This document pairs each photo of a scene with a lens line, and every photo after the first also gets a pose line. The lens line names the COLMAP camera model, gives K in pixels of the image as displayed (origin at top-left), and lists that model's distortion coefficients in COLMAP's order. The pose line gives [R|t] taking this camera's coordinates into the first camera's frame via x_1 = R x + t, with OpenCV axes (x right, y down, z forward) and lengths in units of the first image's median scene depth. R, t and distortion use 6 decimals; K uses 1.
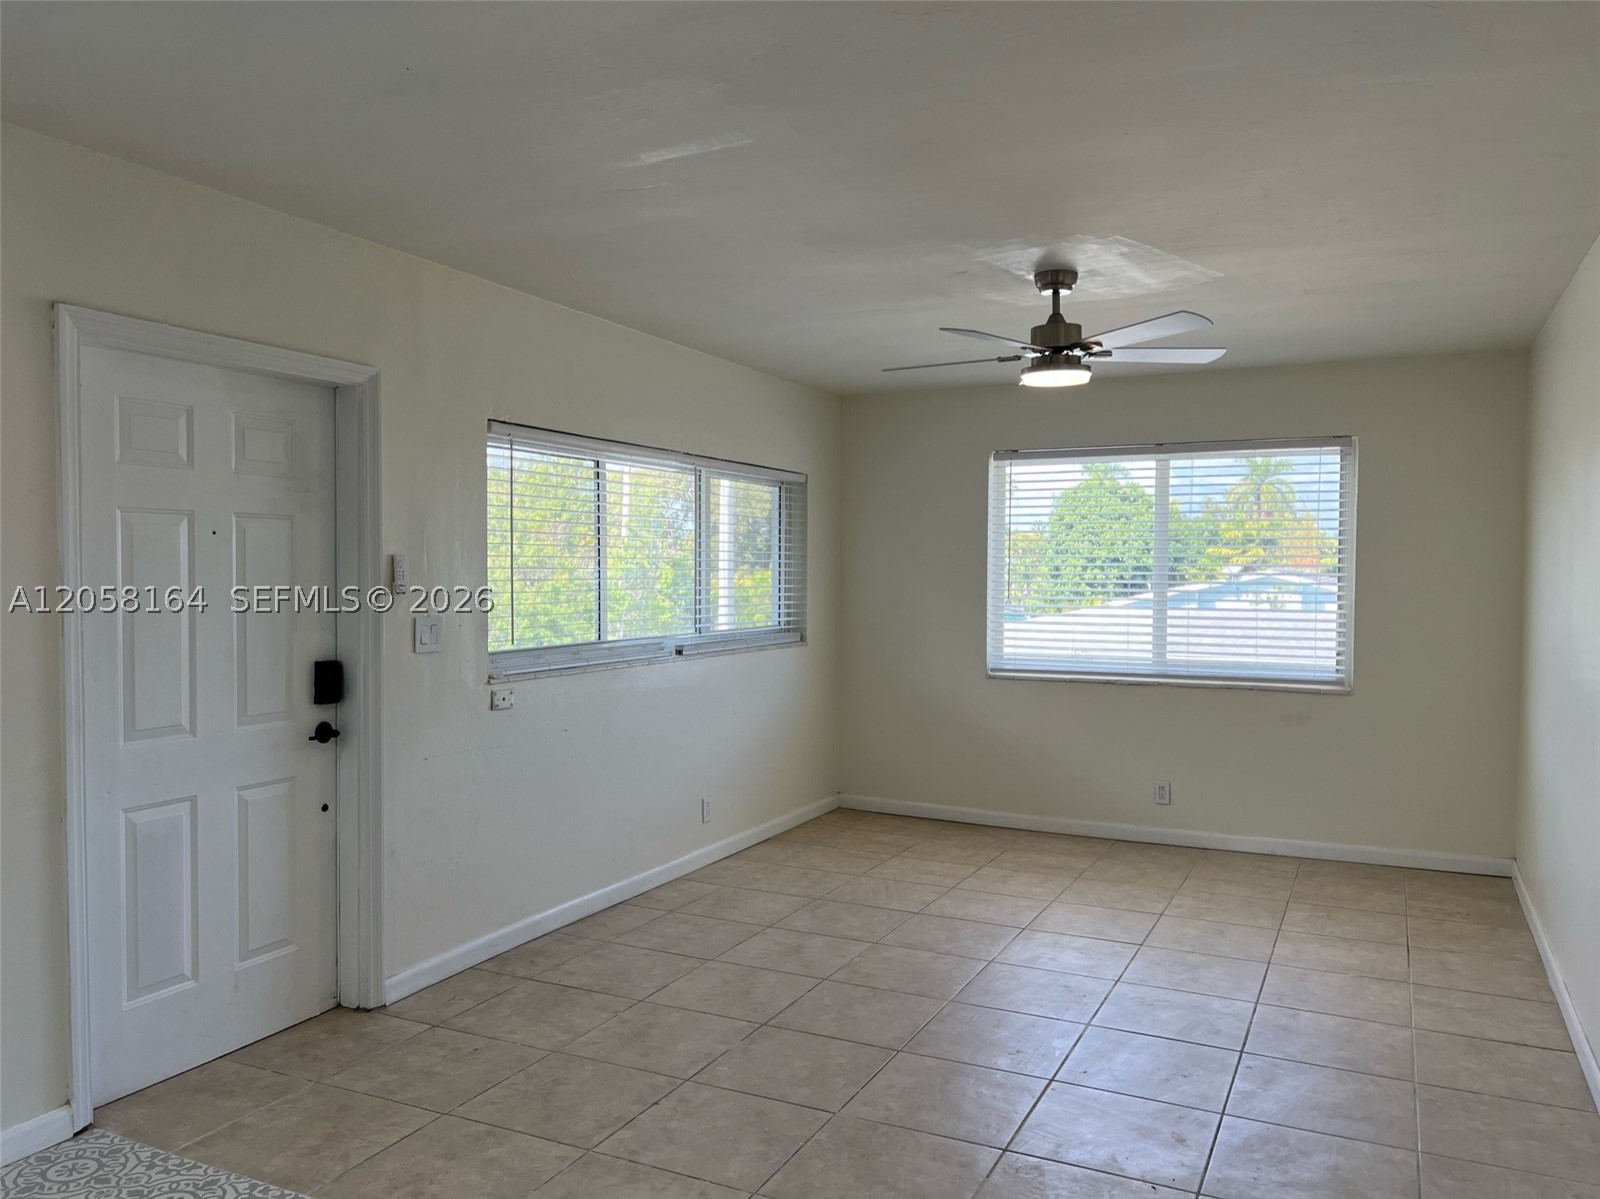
lens RADIAL K [[1211.6, 0, 804.8], [0, 1211.6, 609.0], [0, 0, 1]] dist [0.055342, -0.066521]
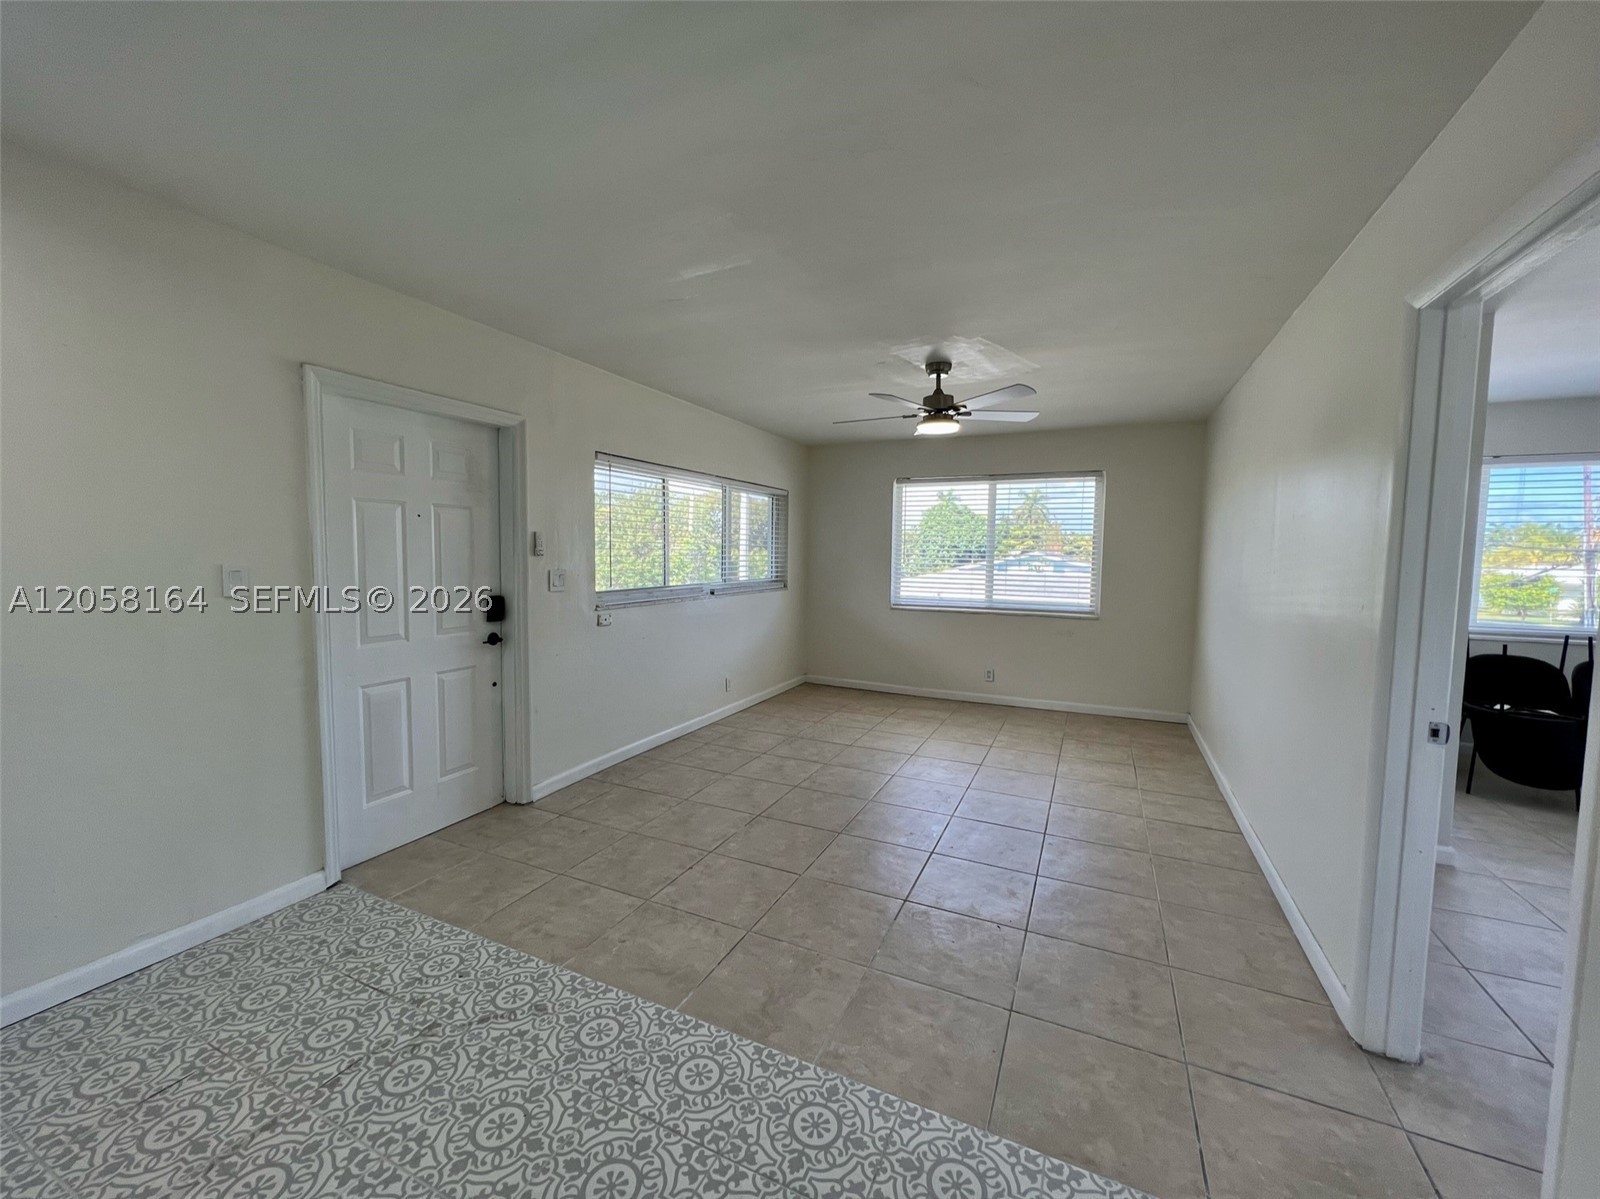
lens RADIAL K [[643.2, 0, 795.5], [0, 643.2, 594.7], [0, 0, 1]] dist [0.000099, 0.000392]
pose [[0.999917, 0.006909, 0.010842, 0.004790], [-0.007287, 0.999352, 0.035237, 0.007045], [-0.010592, -0.035313, 0.999320, 0.120285]]
